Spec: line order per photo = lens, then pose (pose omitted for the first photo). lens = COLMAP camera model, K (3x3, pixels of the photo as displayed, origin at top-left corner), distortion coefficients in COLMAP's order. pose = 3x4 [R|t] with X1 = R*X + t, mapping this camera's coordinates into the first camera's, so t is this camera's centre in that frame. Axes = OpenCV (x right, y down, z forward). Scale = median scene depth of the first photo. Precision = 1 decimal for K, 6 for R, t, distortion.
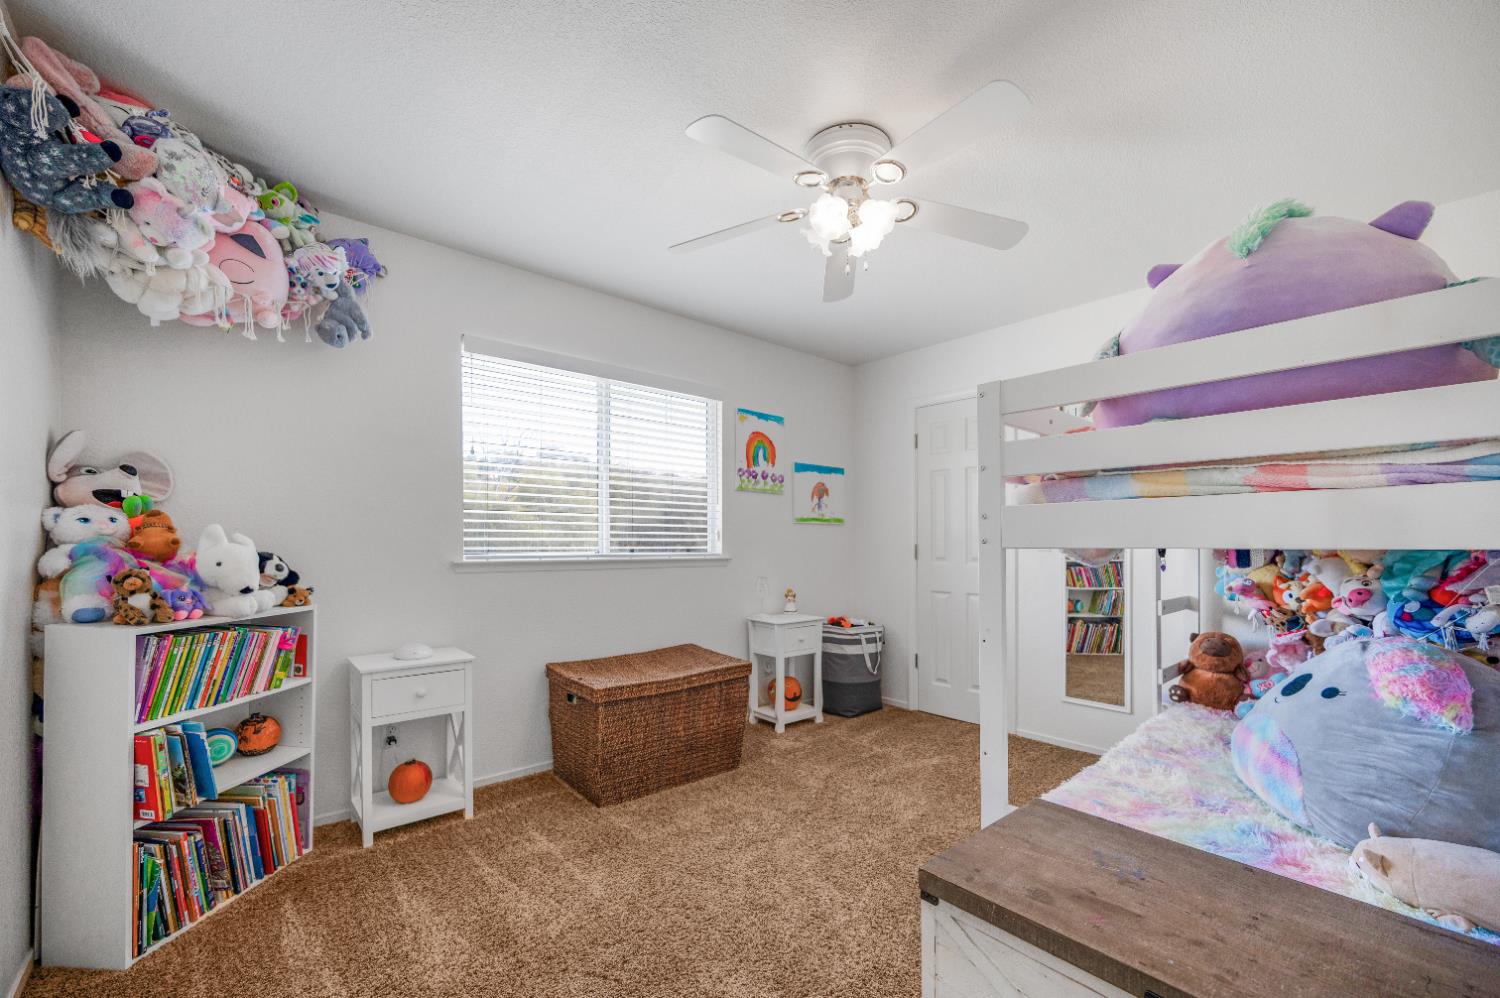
lens RADIAL K [[602.5, 0, 751.3], [0, 602.5, 545.6], [0, 0, 1]] dist [-0.000552, -0.000014]
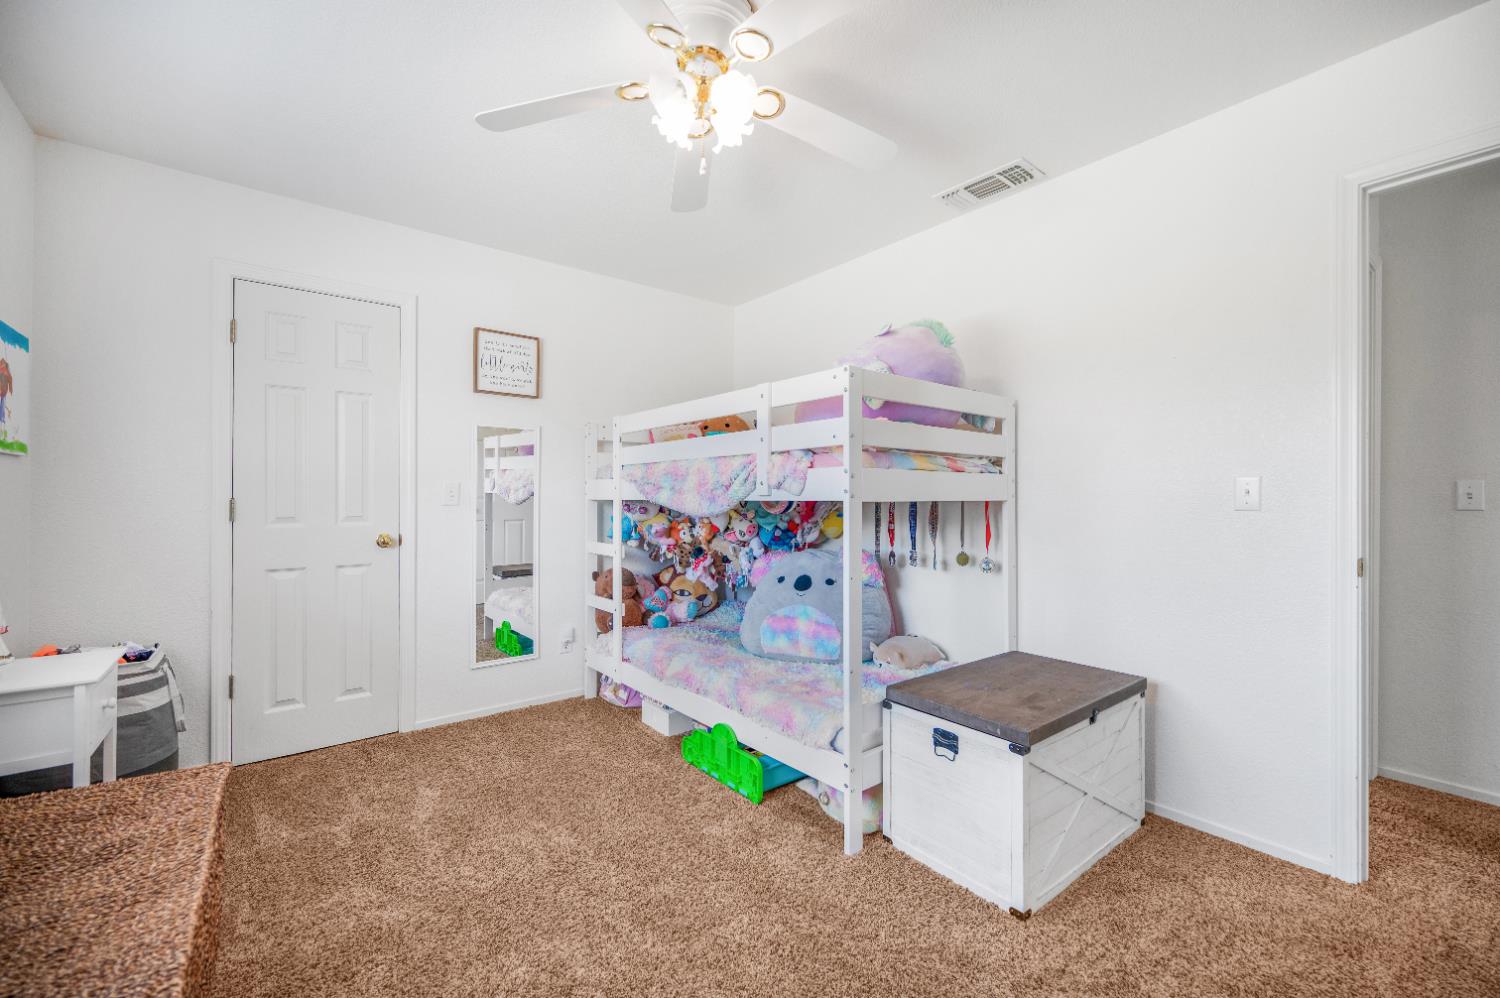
lens RADIAL K [[619.2, 0, 750.0], [0, 619.2, 499.0], [0, 0, 1]] dist [0.000923, -0.000091]
pose [[0.044528, -0.002561, 0.999005, -0.547031], [-0.000109, 0.999997, 0.002569, -0.002697], [-0.999008, -0.000223, 0.044528, 0.735234]]
